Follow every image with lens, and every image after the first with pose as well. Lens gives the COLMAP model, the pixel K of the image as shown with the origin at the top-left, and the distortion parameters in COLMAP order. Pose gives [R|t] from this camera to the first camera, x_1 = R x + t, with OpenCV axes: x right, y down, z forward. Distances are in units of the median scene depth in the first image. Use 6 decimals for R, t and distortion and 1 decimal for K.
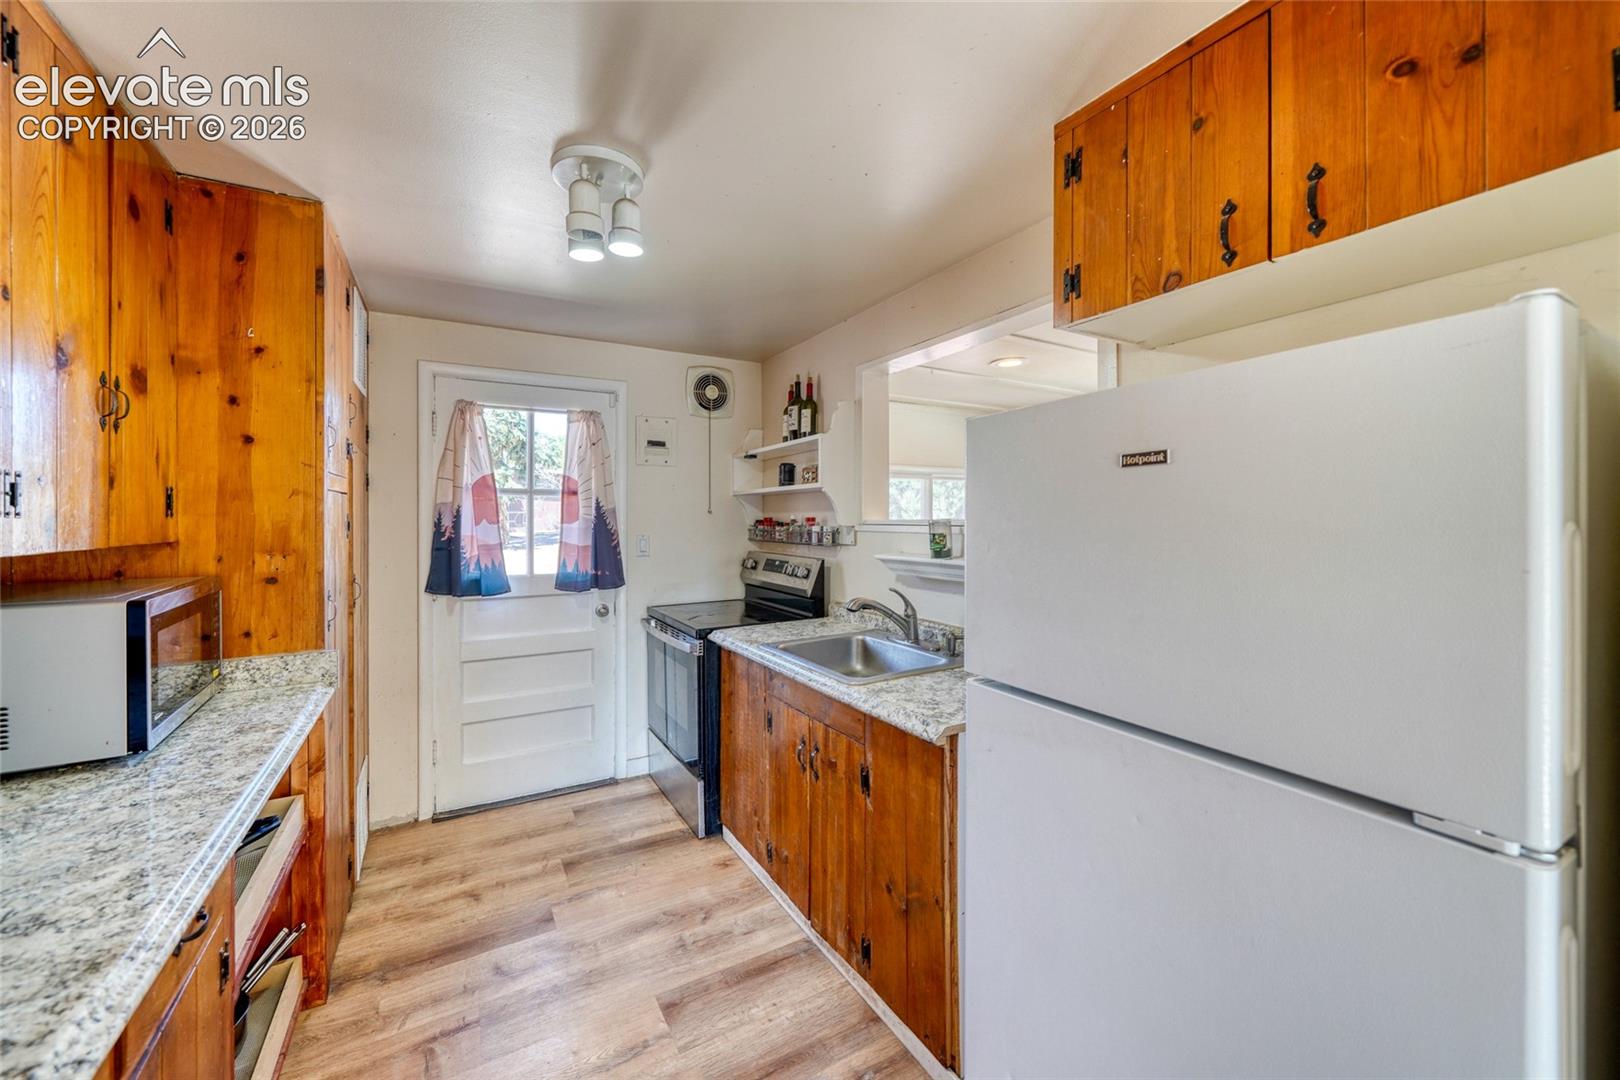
lens RADIAL K [[618.2, 0, 810.6], [0, 618.2, 525.2], [0, 0, 1]] dist [-0.007132, 0.000498]
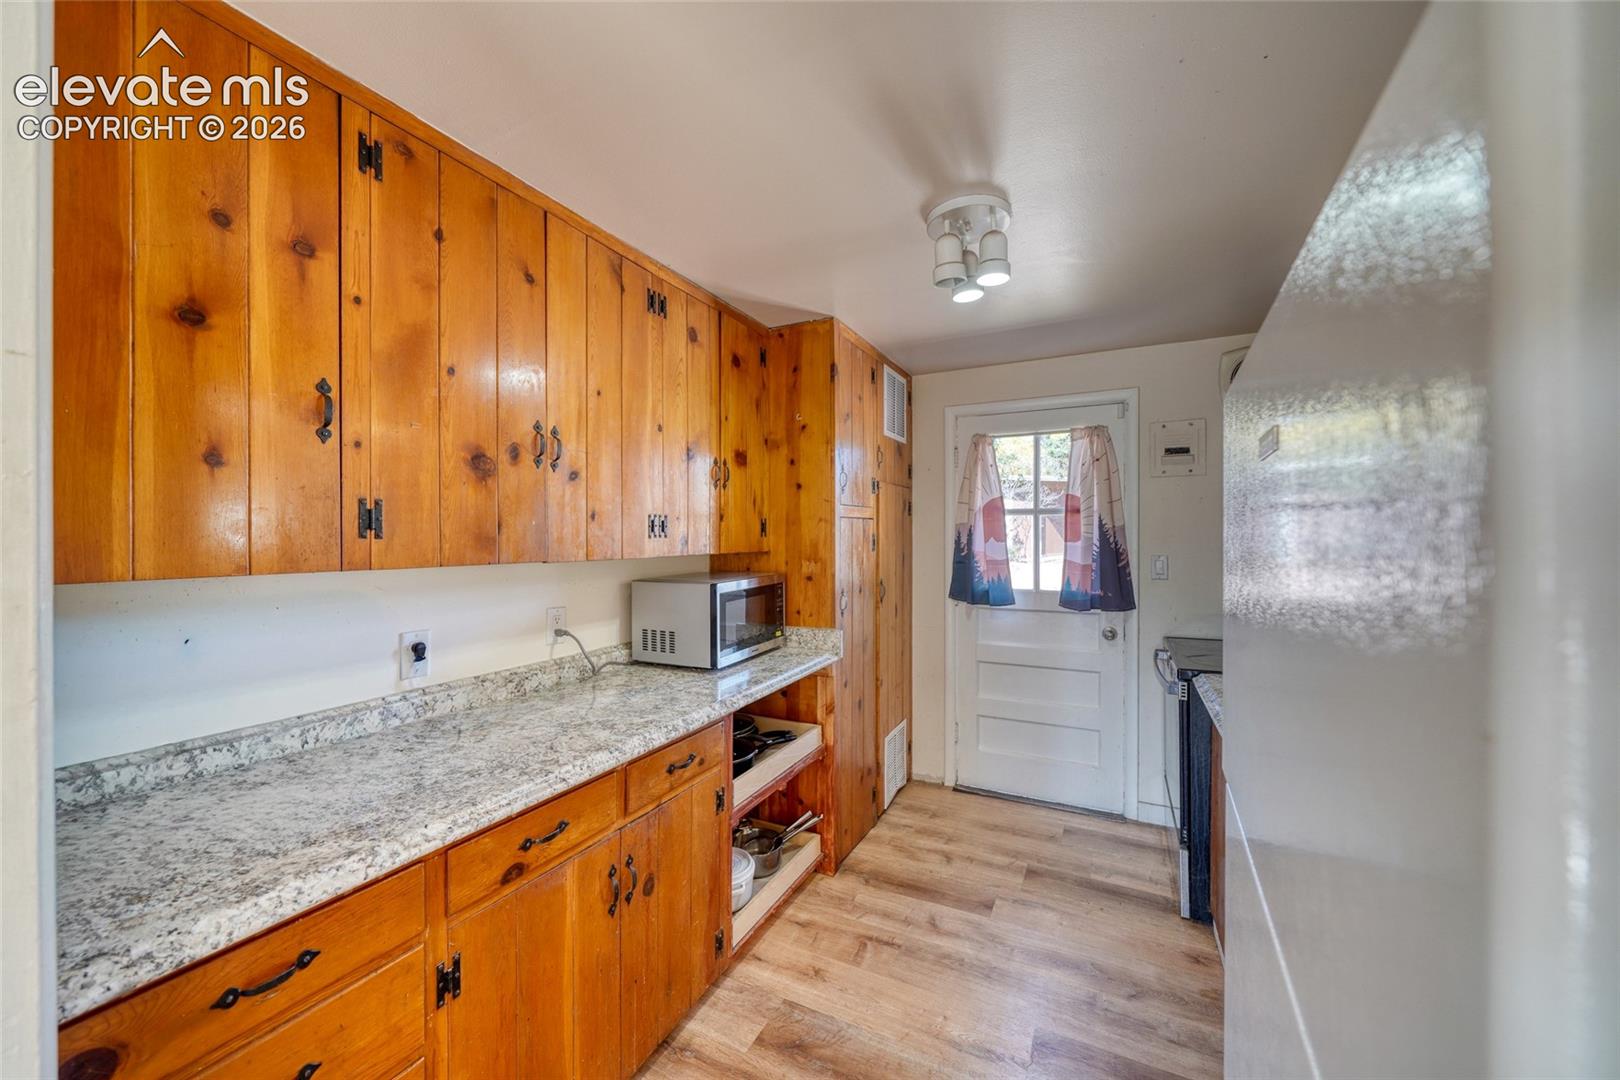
lens RADIAL K [[618.2, 0, 795.7], [0, 618.2, 539.9], [0, 0, 1]] dist [-0.007132, 0.000498]
pose [[0.534042, 0.007786, -0.845422, 0.352136], [-0.009065, 0.999953, 0.003483, -0.008743], [0.845409, 0.005804, 0.534088, 0.145702]]
